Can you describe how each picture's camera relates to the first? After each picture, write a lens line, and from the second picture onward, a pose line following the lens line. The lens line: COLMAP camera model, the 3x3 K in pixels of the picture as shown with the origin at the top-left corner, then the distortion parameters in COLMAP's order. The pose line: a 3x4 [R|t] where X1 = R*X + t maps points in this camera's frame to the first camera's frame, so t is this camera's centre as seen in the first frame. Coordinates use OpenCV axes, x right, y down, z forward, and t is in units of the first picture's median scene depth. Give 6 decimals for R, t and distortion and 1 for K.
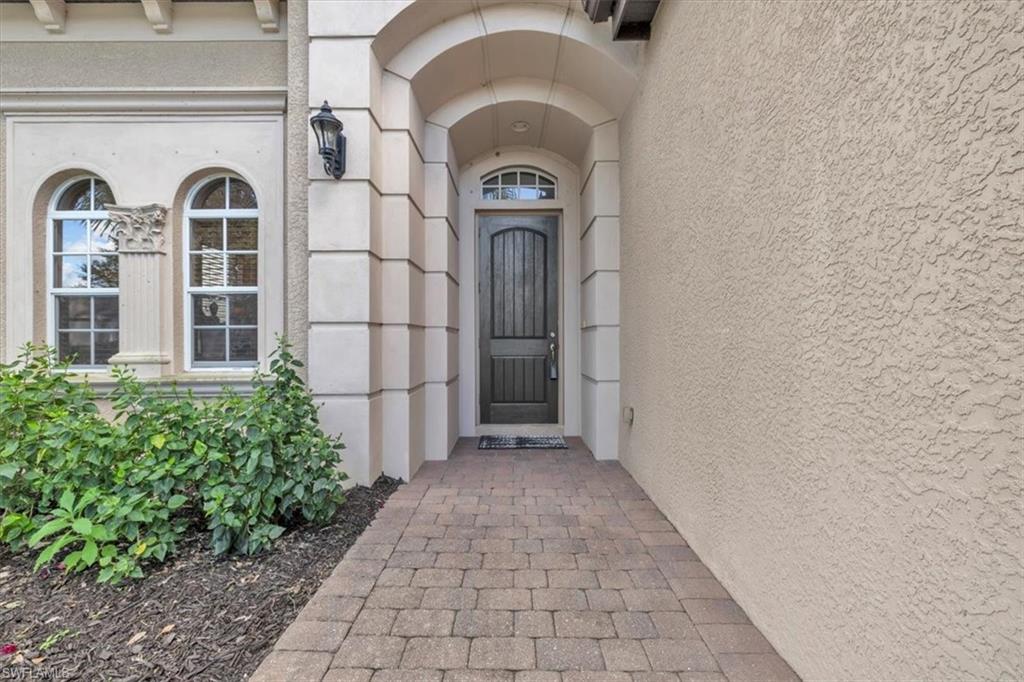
lens RADIAL K [[431.9, 0, 514.9], [0, 431.9, 339.7], [0, 0, 1]] dist [-0.003460, 0.001449]
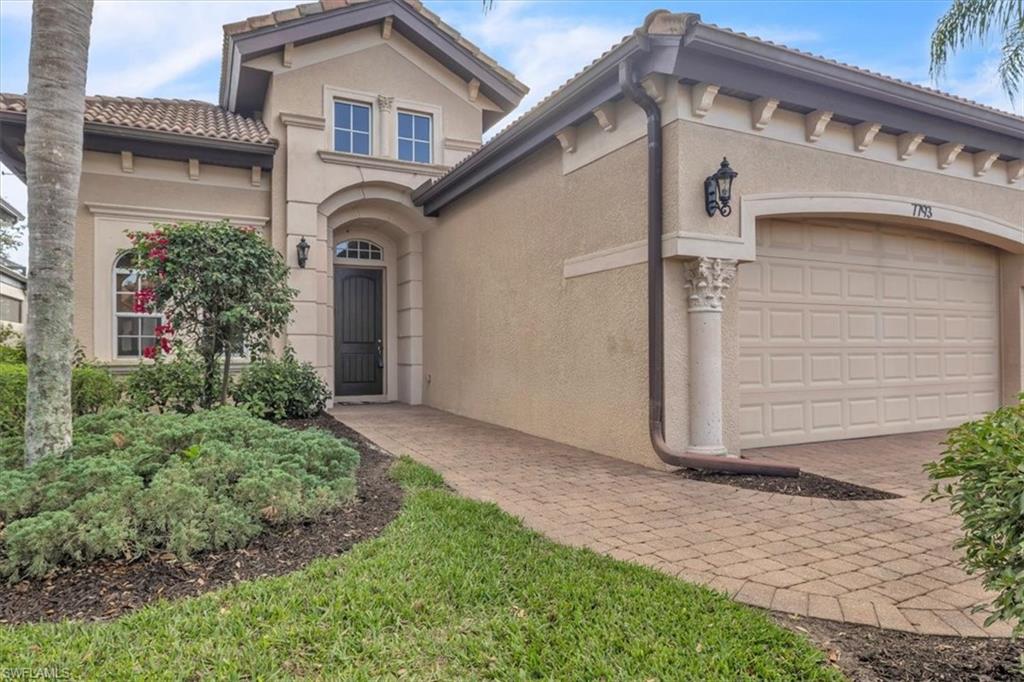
lens RADIAL K [[631.2, 0, 510.2], [0, 631.2, 344.6], [0, 0, 1]] dist [0.026038, -0.000201]
pose [[0.898222, 0.001476, 0.439541, -0.654193], [0.004190, 0.999920, -0.011920, 0.040864], [-0.439523, 0.012548, 0.898144, -1.733055]]
